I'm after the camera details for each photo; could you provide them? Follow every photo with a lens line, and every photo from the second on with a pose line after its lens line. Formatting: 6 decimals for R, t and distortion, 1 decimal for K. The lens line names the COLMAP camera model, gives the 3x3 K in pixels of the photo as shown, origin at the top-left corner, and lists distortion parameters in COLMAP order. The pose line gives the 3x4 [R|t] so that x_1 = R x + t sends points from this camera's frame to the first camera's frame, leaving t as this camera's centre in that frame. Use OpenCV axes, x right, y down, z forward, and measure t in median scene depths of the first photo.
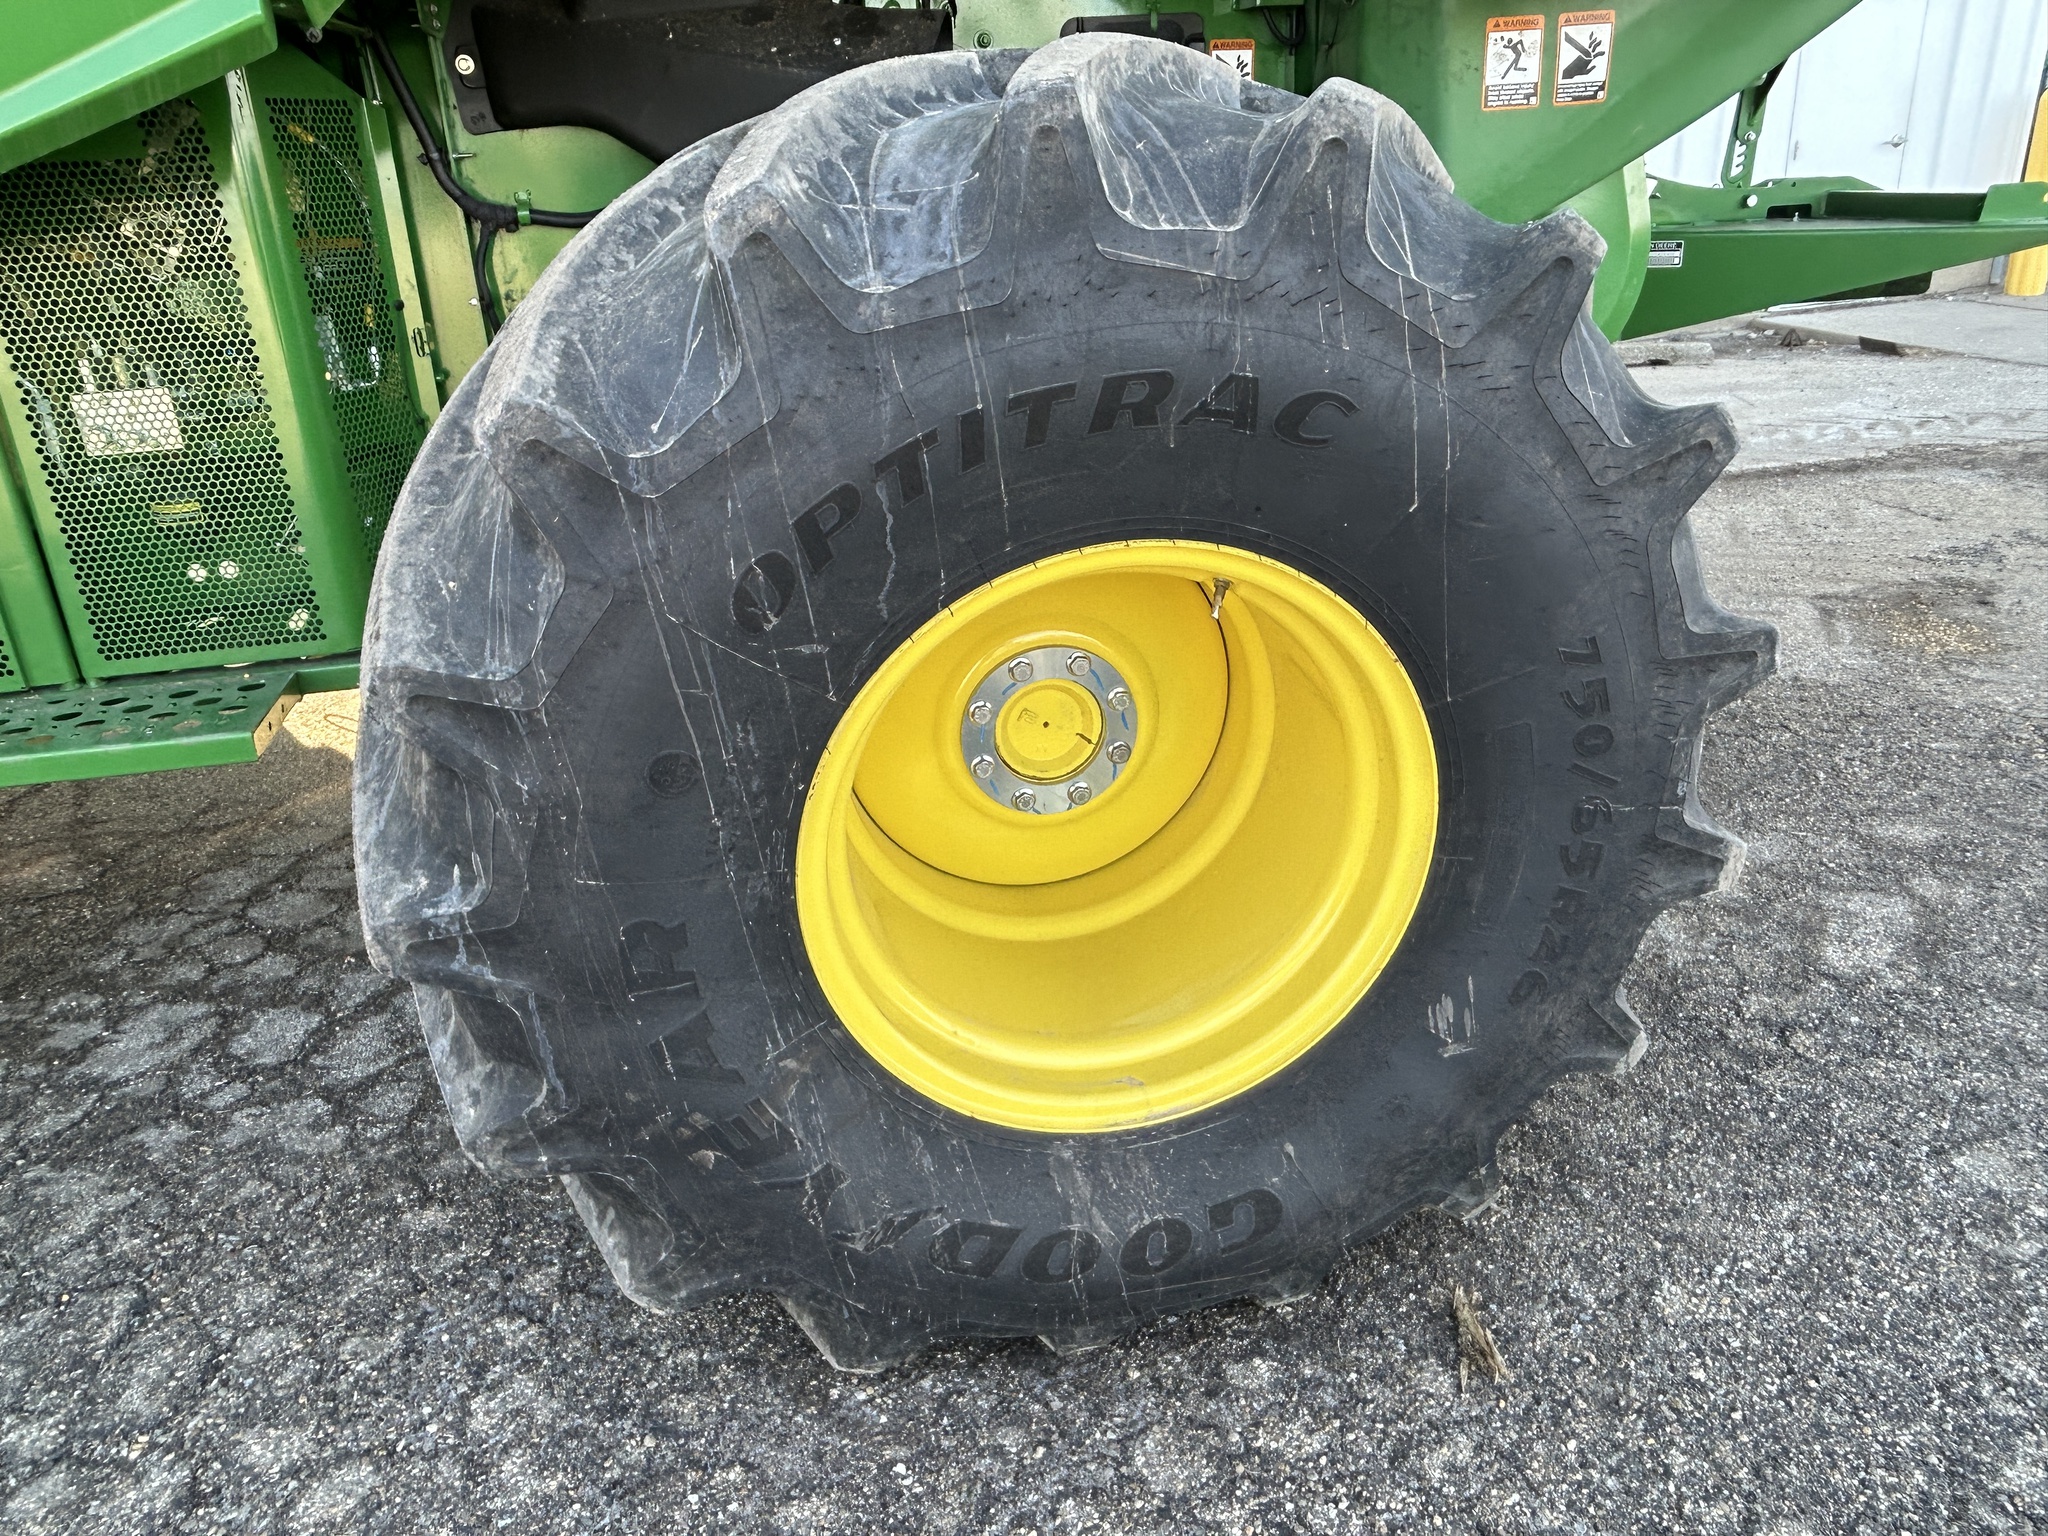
lens RADIAL K [[1425.6, 0, 1010.3], [0, 1425.6, 762.3], [0, 0, 1]] dist [0.018228, -0.020732]
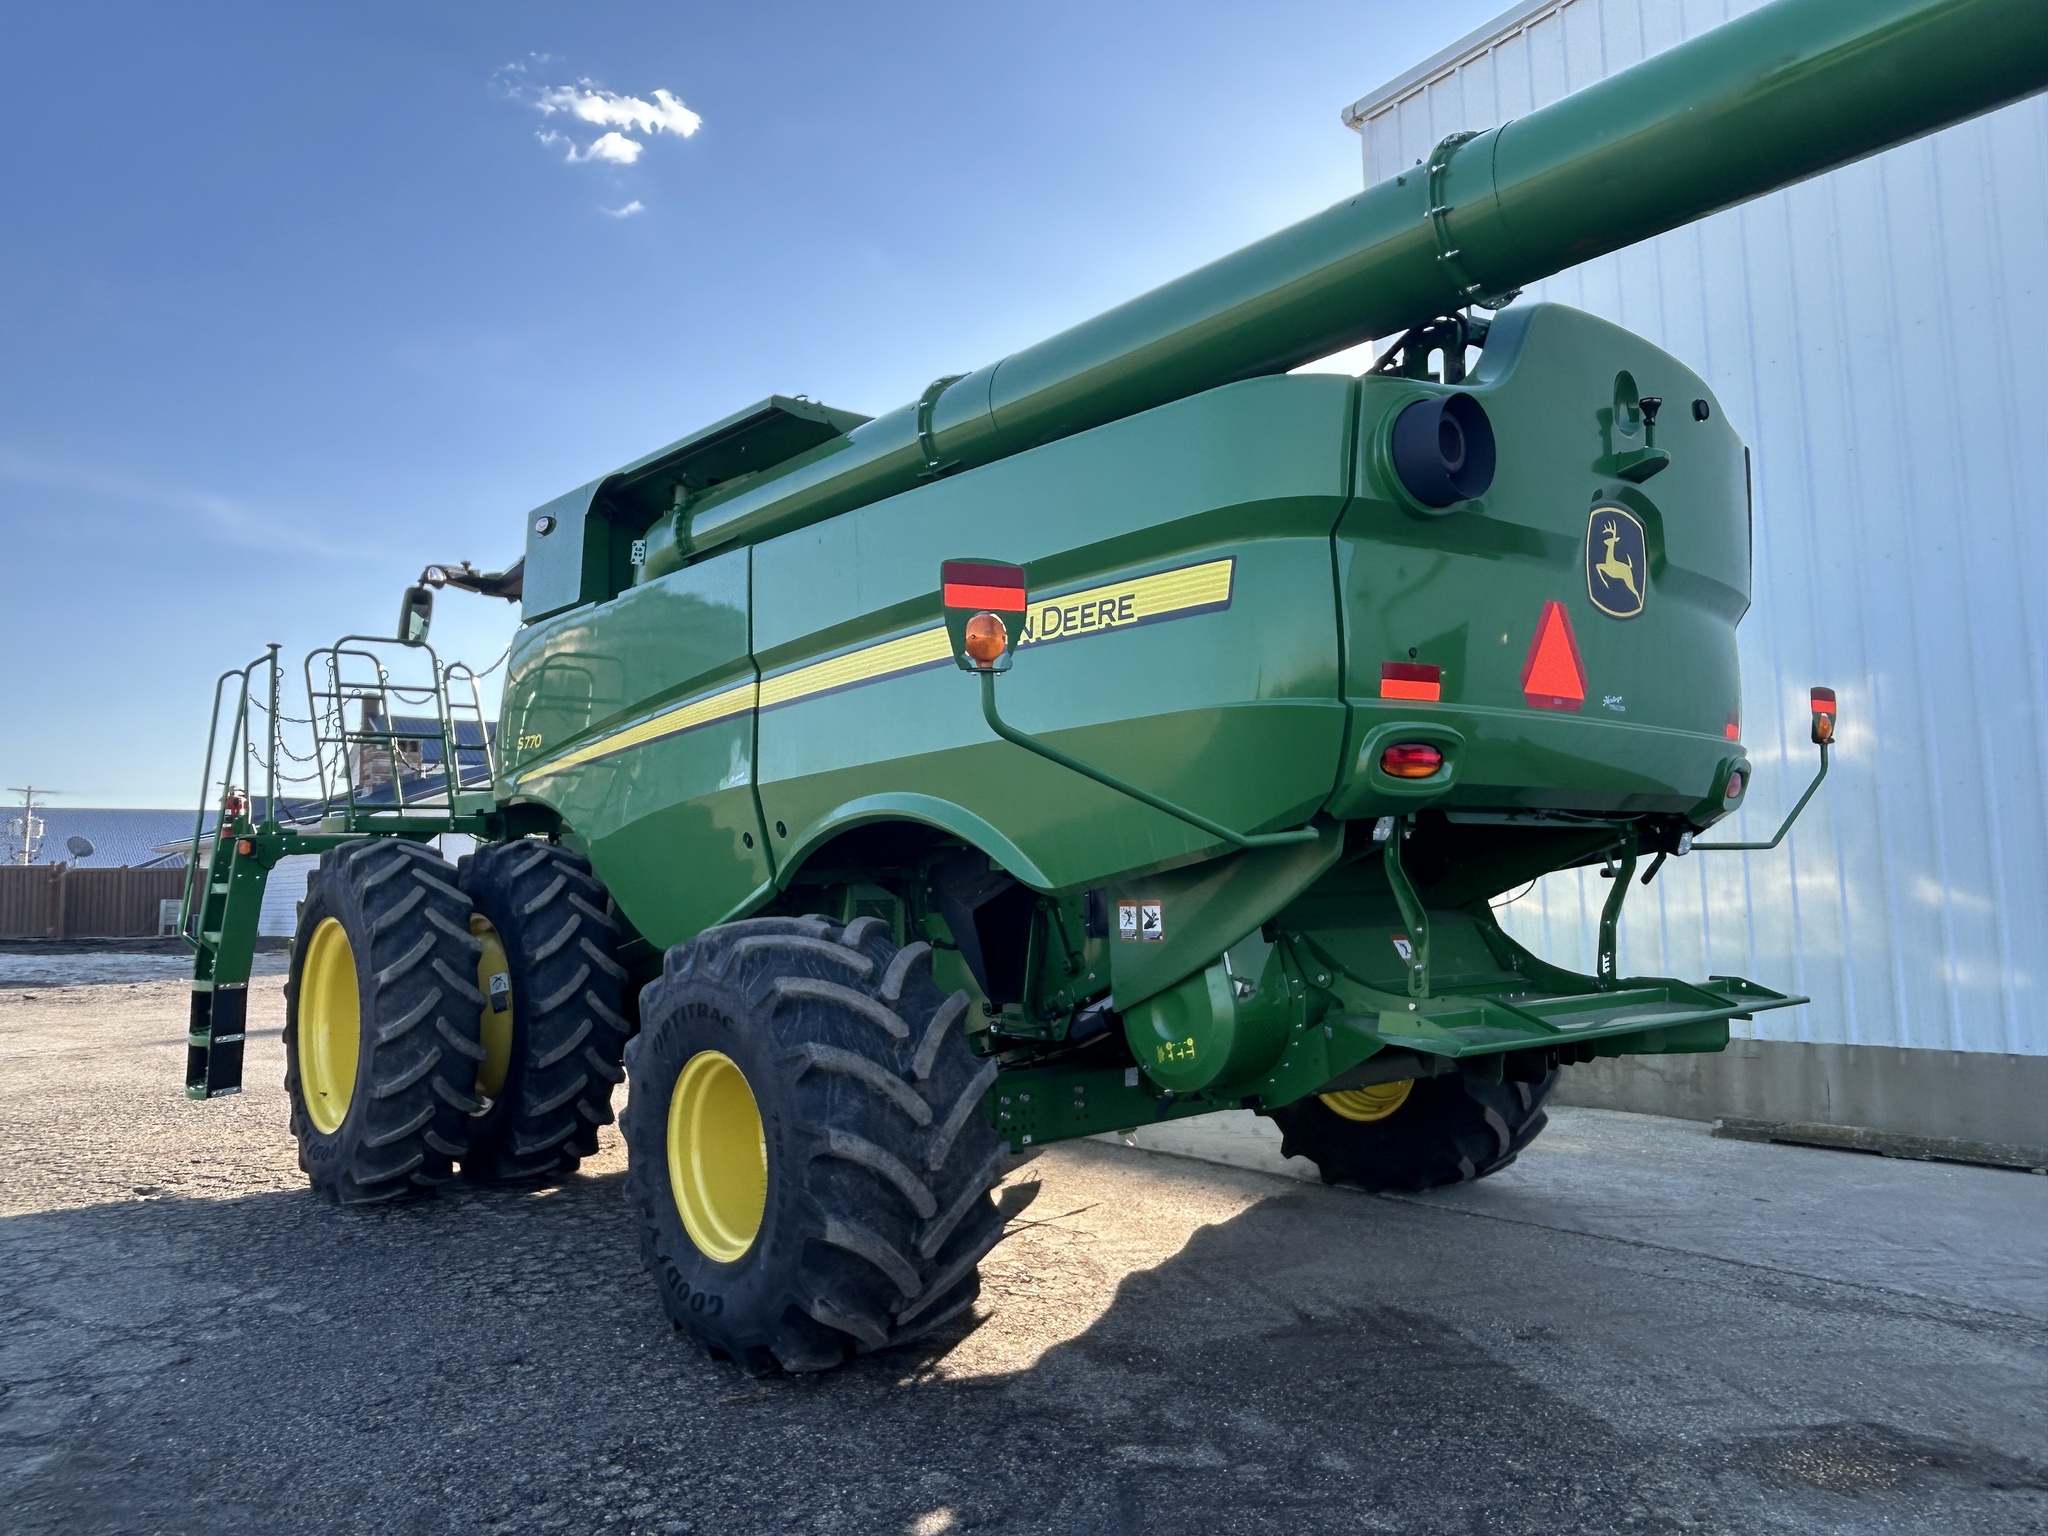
lens RADIAL K [[1425.6, 0, 1010.3], [0, 1425.6, 762.3], [0, 0, 1]] dist [0.018228, -0.020732]
pose [[0.469120, -0.017455, -0.882962, 2.986630], [-0.365029, 0.906569, -0.211863, -0.268797], [0.804164, 0.421696, 0.418918, -0.165040]]
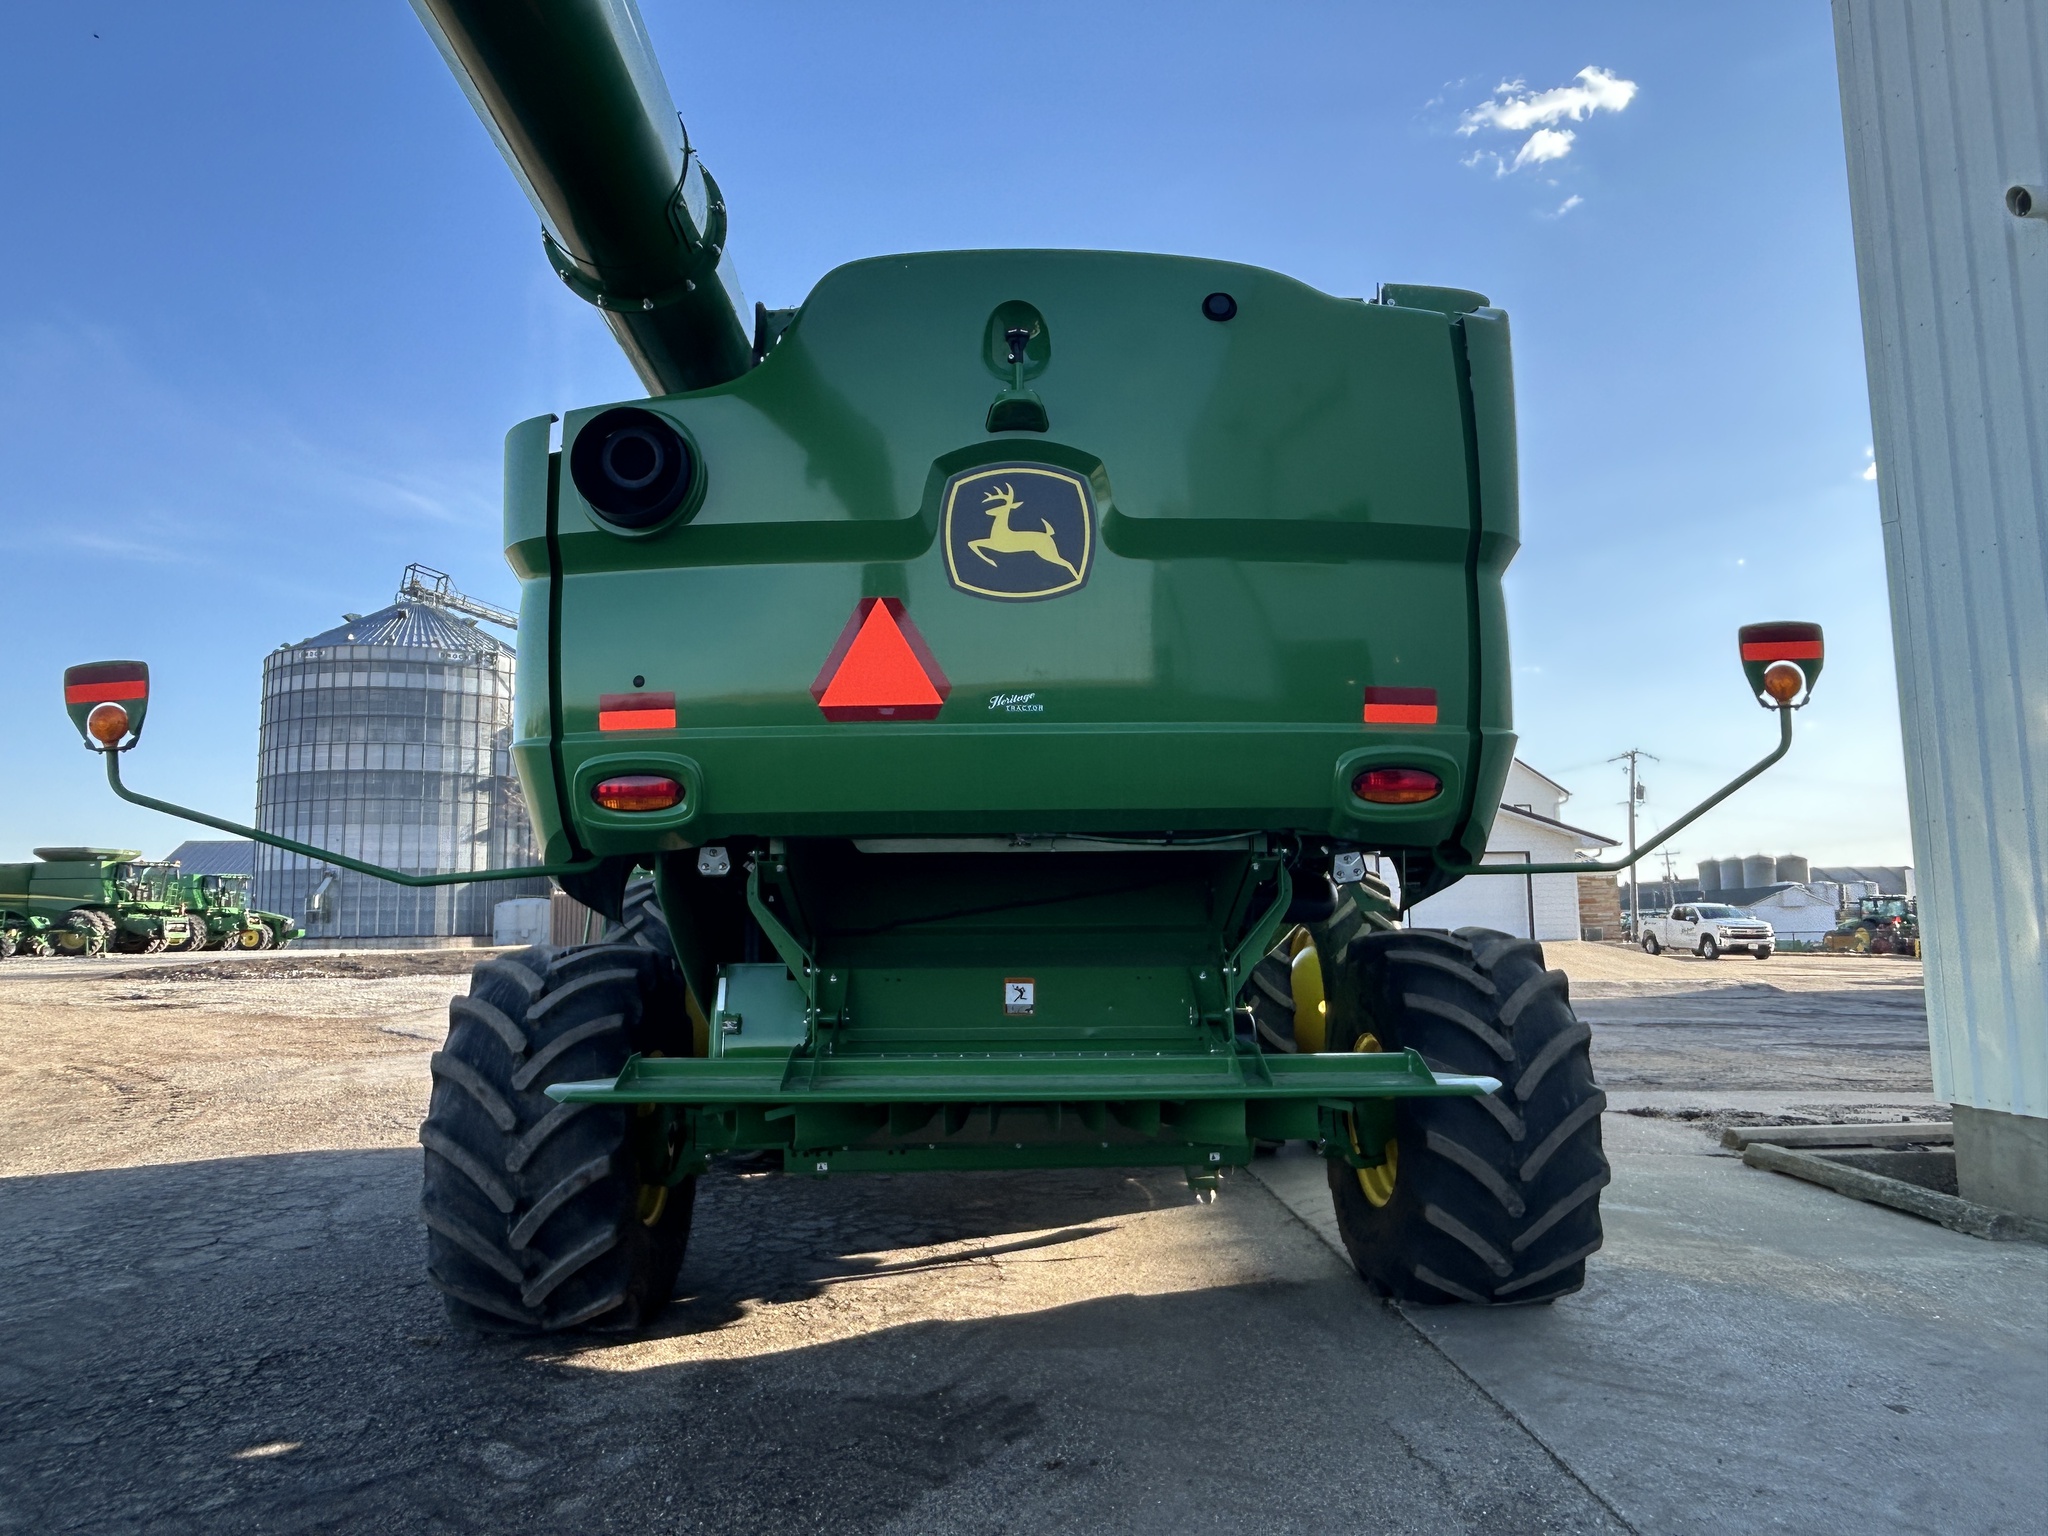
lens RADIAL K [[1425.6, 0, 1010.3], [0, 1425.6, 762.3], [0, 0, 1]] dist [0.018228, -0.020732]
pose [[-0.200465, -0.037848, -0.978970, 3.334522], [-0.369522, 0.928370, 0.039776, -1.419930], [0.907341, 0.369725, -0.200091, 2.446592]]
